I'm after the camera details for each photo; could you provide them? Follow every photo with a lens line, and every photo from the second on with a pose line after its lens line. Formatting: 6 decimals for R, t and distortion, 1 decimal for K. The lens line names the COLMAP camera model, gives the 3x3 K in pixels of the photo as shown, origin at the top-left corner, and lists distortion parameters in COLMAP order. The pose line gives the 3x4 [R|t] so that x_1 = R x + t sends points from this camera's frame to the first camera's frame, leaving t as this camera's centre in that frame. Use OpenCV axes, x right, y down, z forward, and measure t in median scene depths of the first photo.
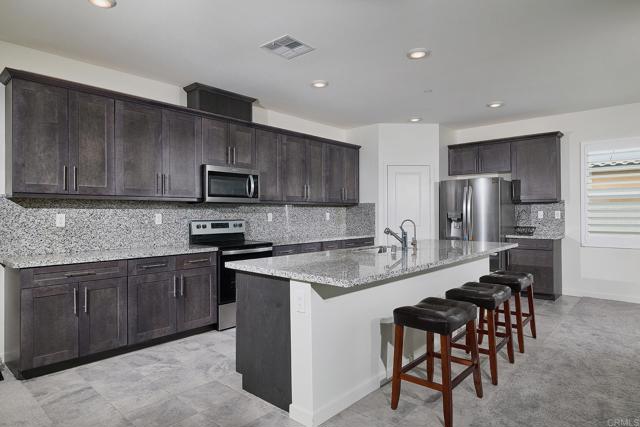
lens RADIAL K [[387.2, 0, 320.0], [0, 387.2, 213.5], [0, 0, 1]] dist [0.002393, 0.000164]
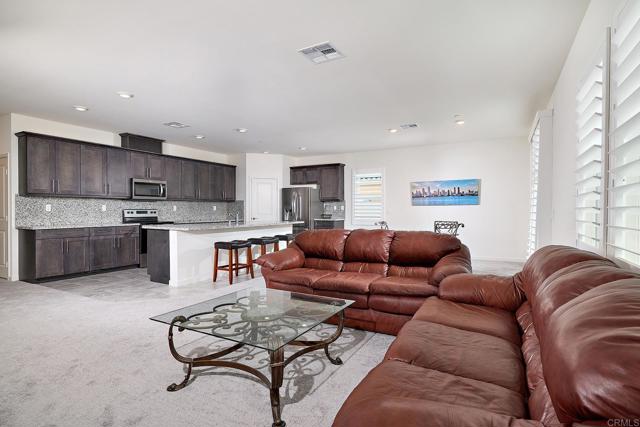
lens RADIAL K [[336.8, 0, 320.0], [0, 336.8, 213.5], [0, 0, 1]] dist [0.004597, 0.000413]
pose [[0.977142, 0.002304, 0.212574, 0.205980], [-0.004525, 0.999940, 0.009965, 0.017919], [-0.212538, -0.010699, 0.977094, -0.666734]]
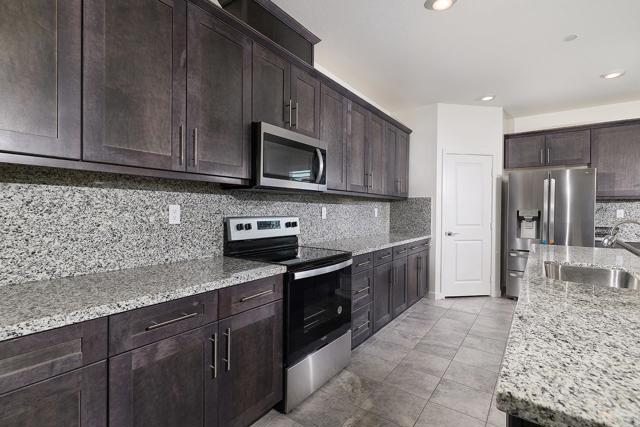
lens RADIAL K [[306.3, 0, 320.0], [0, 306.3, 213.5], [0, 0, 1]] dist [0.001938, 0.000183]
pose [[0.994544, 0.012524, 0.103562, -0.226429], [-0.013689, 0.999851, 0.010547, 0.005111], [-0.103415, -0.011907, 0.994567, 0.479671]]
